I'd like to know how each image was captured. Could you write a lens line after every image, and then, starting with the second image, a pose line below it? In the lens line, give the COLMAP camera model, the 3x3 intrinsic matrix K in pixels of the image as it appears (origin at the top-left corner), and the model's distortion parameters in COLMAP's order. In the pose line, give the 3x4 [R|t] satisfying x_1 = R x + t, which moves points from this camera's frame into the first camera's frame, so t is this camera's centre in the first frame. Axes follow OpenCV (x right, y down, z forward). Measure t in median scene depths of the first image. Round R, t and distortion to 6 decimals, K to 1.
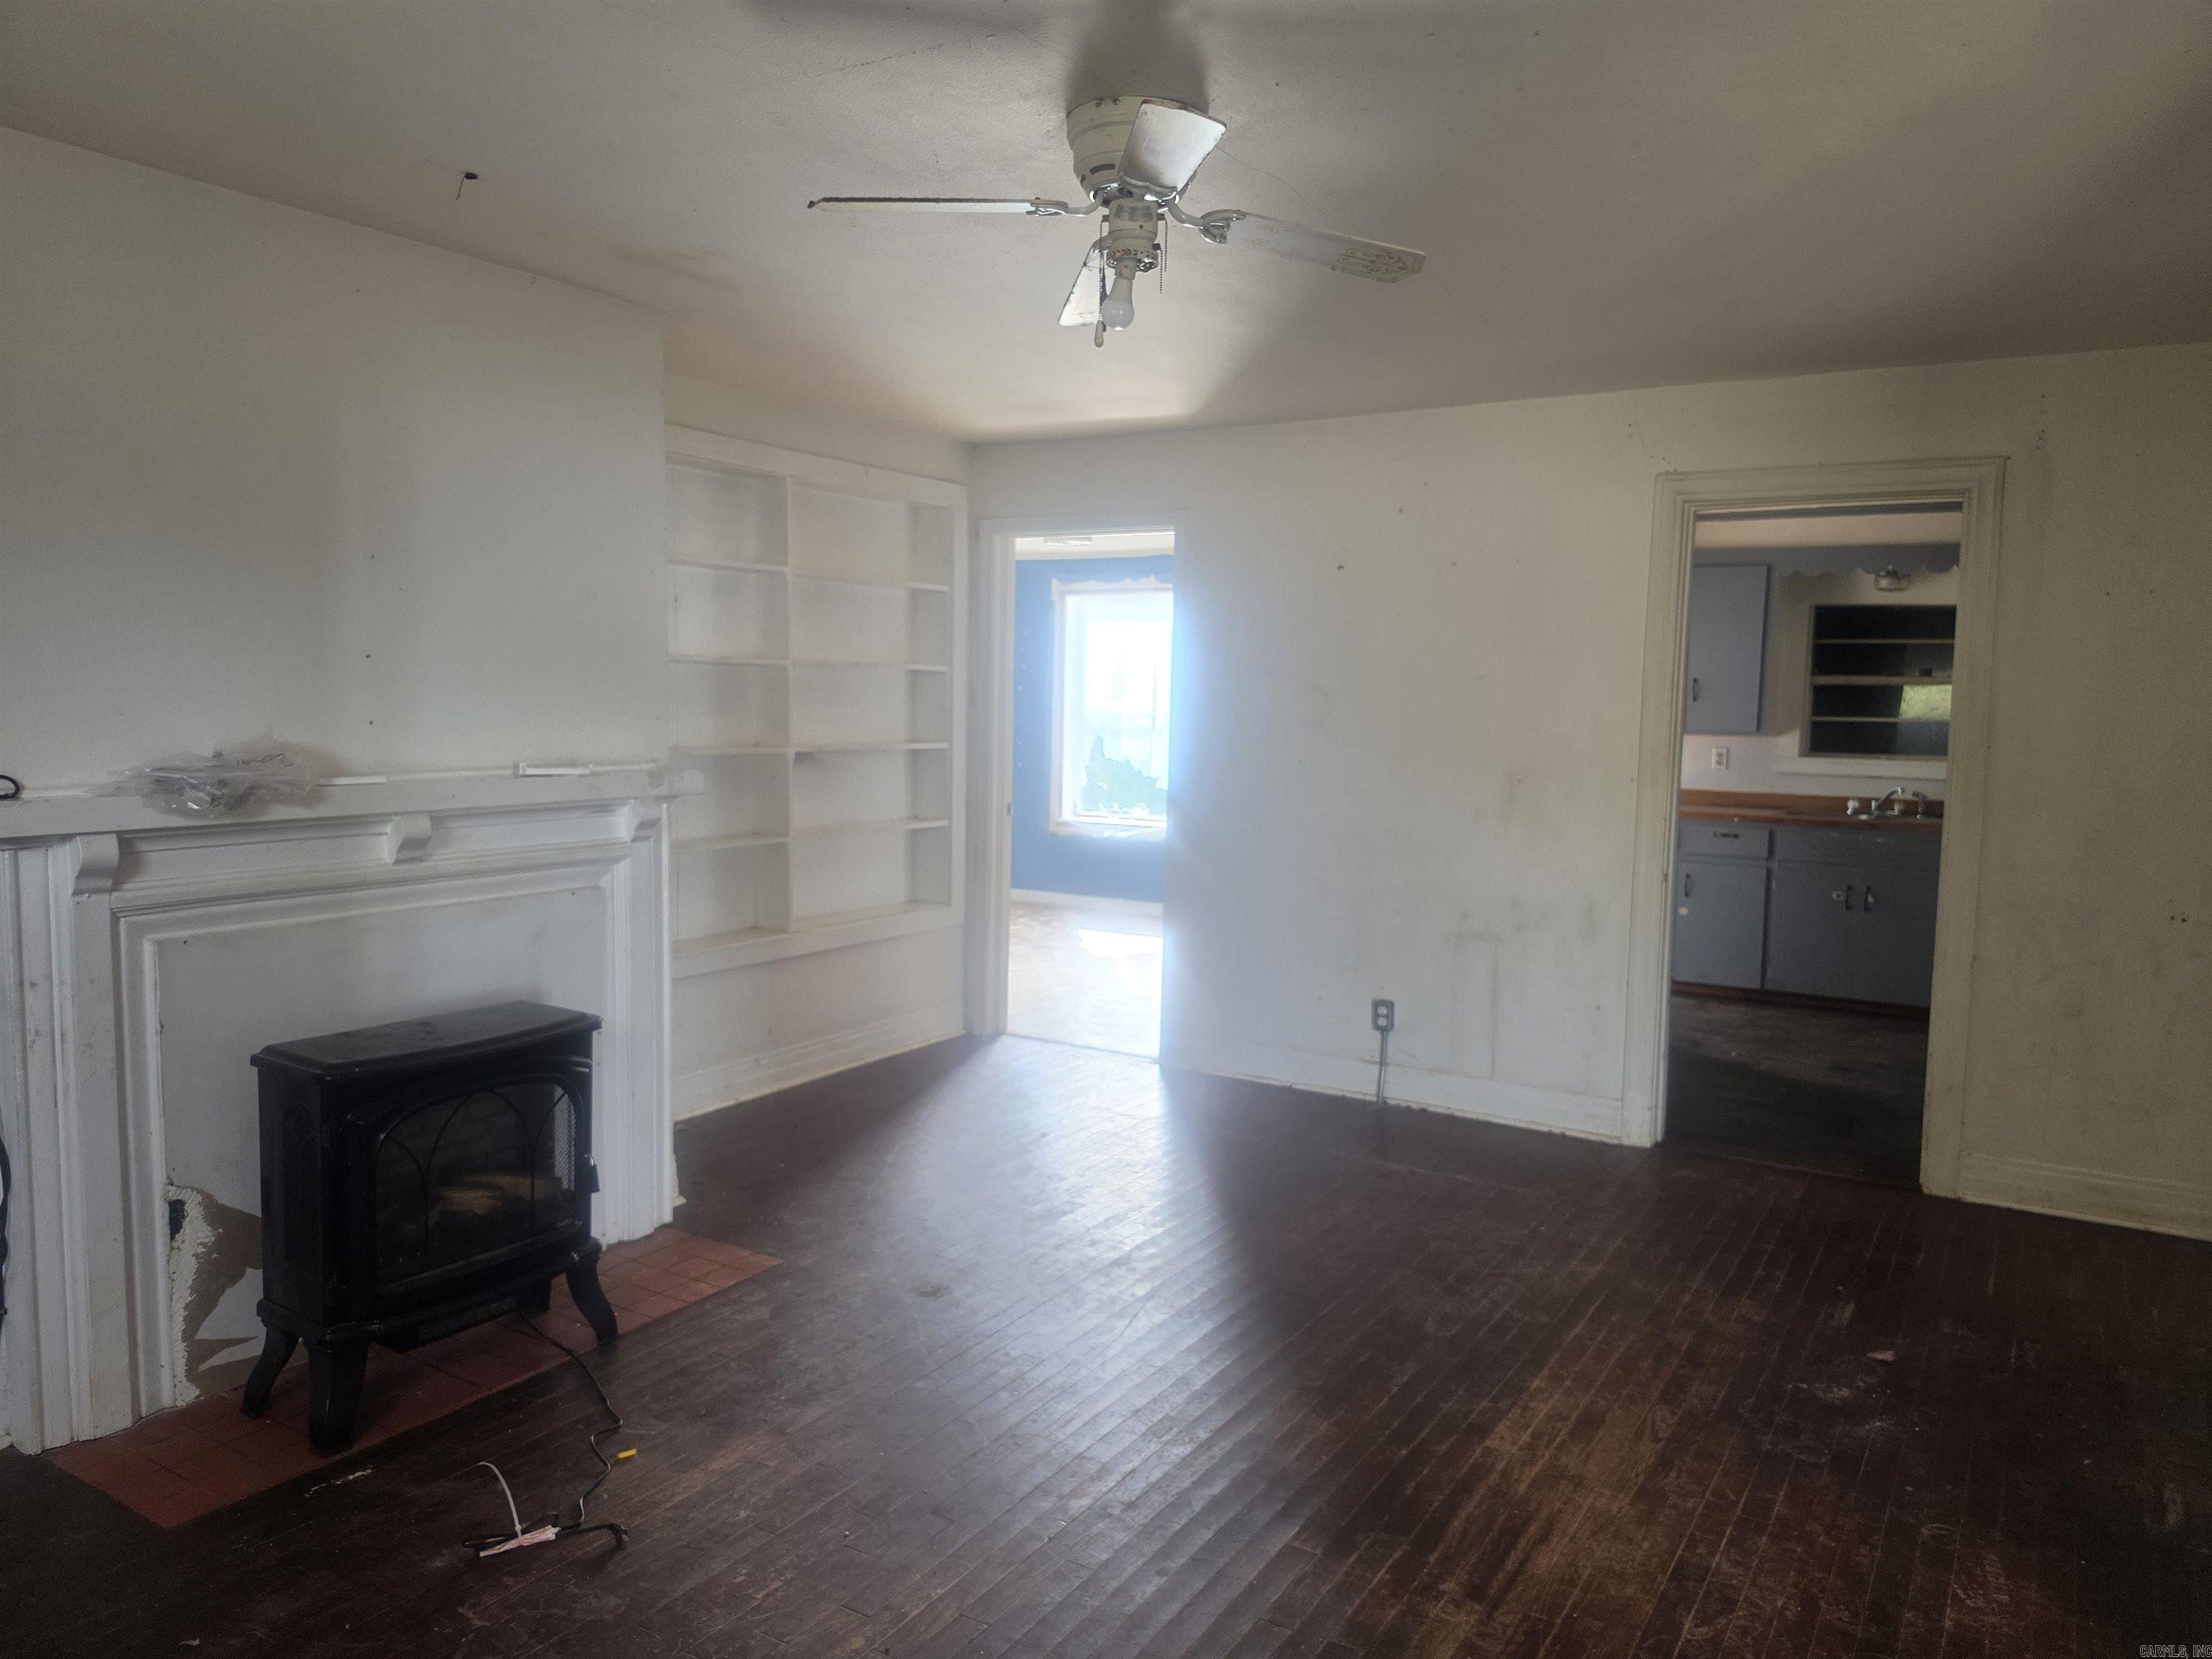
lens RADIAL K [[1506.1, 0, 1132.8], [0, 1506.1, 822.5], [0, 0, 1]] dist [0.001202, 0.000224]
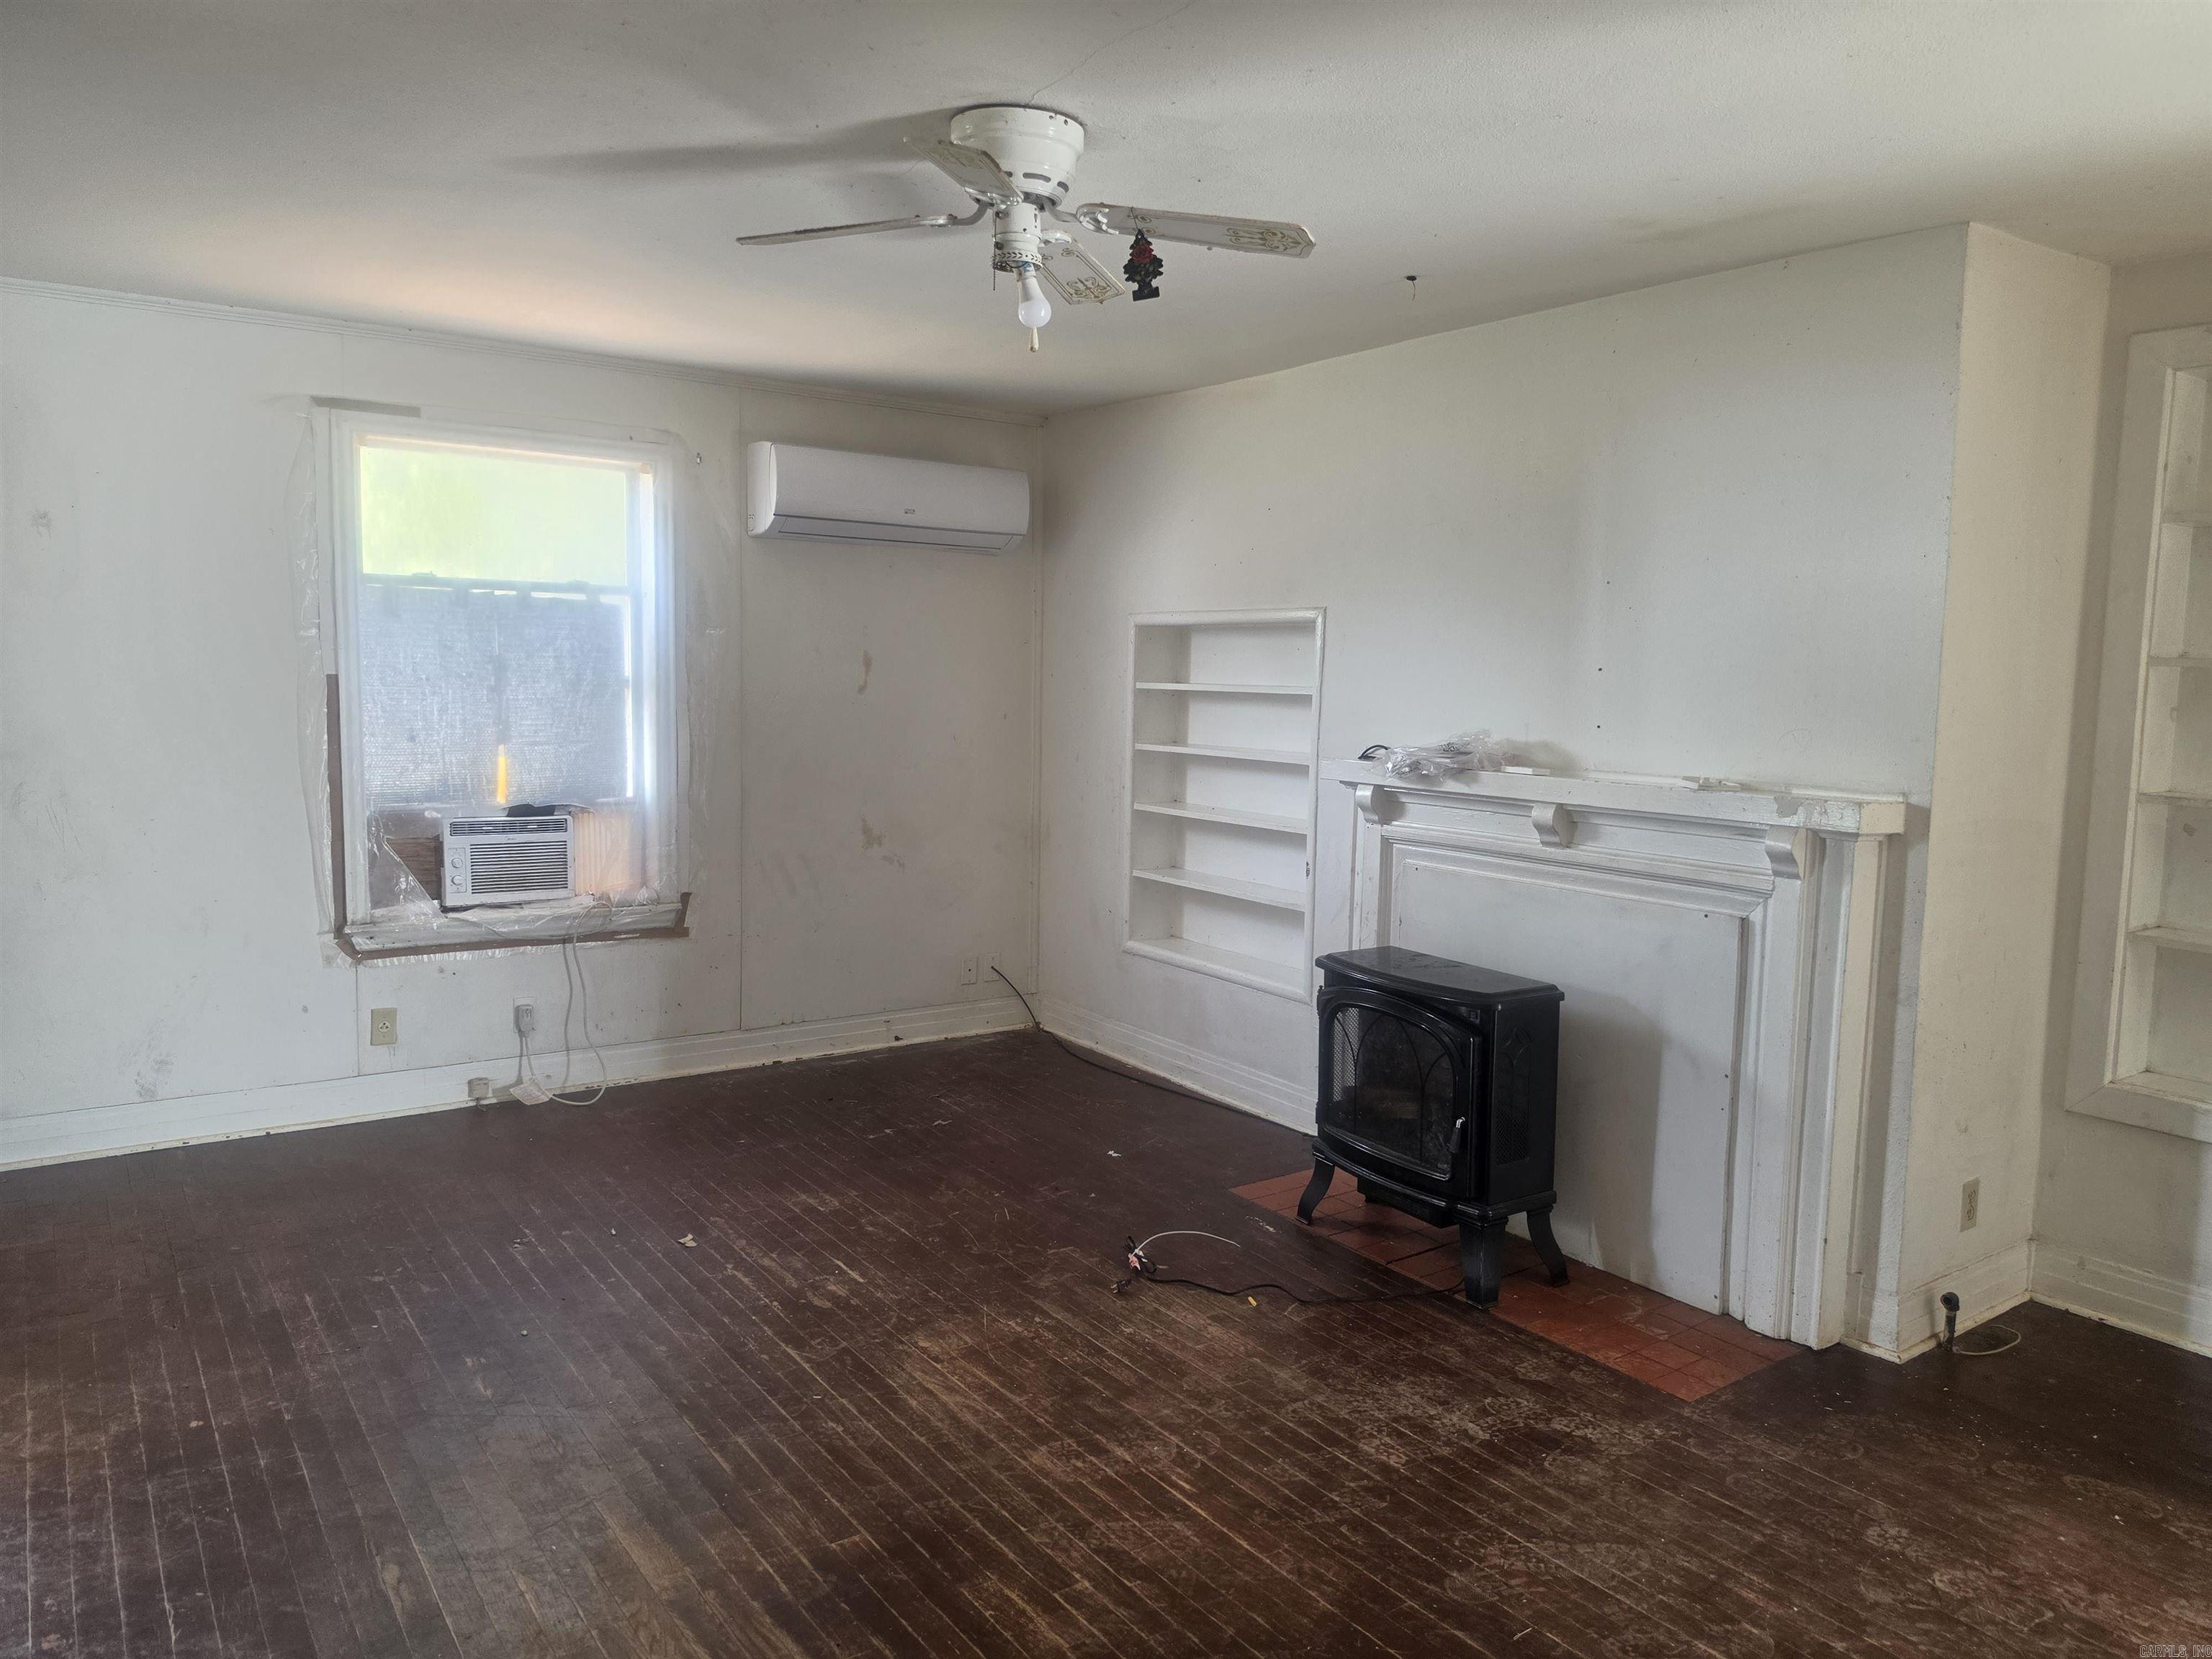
lens RADIAL K [[1506.1, 0, 1132.8], [0, 1506.1, 822.5], [0, 0, 1]] dist [0.001202, 0.000224]
pose [[-0.379689, 0.064666, -0.922851, 0.805552], [-0.114730, 0.986561, 0.116334, -0.101572], [0.917972, 0.150049, -0.367167, 1.282198]]
